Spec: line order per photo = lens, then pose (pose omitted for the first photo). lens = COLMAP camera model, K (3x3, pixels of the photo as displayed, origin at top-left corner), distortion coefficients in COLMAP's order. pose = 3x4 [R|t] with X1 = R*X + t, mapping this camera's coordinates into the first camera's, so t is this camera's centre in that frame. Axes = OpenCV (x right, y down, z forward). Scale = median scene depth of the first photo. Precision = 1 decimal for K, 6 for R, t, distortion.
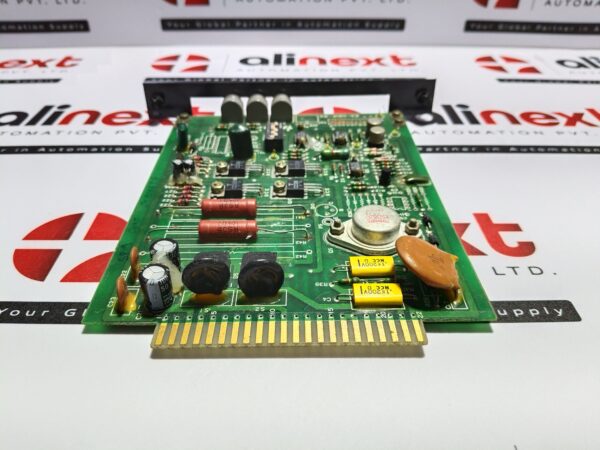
lens RADIAL K [[487.4, 0, 300.0], [0, 487.4, 225.0], [0, 0, 1]] dist [-0.060461, 0.001603]
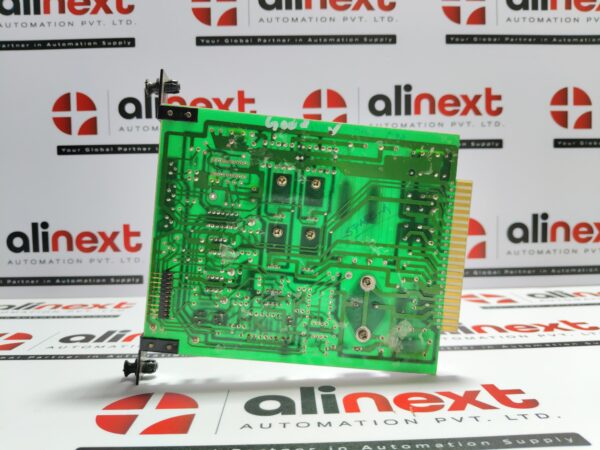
lens RADIAL K [[461.3, 0, 298.8], [0, 461.3, 223.2], [0, 0, 1]] dist [-0.011291, -0.038786]
pose [[0.999759, -0.021622, 0.003788, -0.058213], [0.020235, 0.840862, -0.540871, 0.161729], [0.008509, 0.540817, 0.841097, -0.114778]]
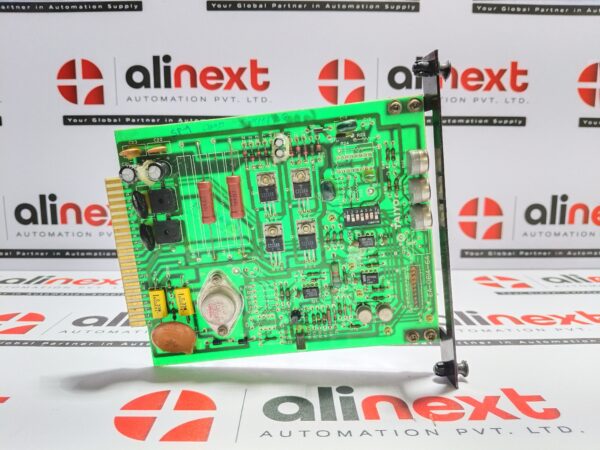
lens RADIAL K [[464.4, 0, 302.1], [0, 464.4, 226.7], [0, 0, 1]] dist [-0.034681, -0.004659]
pose [[0.999989, -0.003112, -0.003377, -0.081553], [0.001221, 0.889104, -0.457704, 0.090924], [0.004427, 0.457695, 0.889098, -0.122567]]
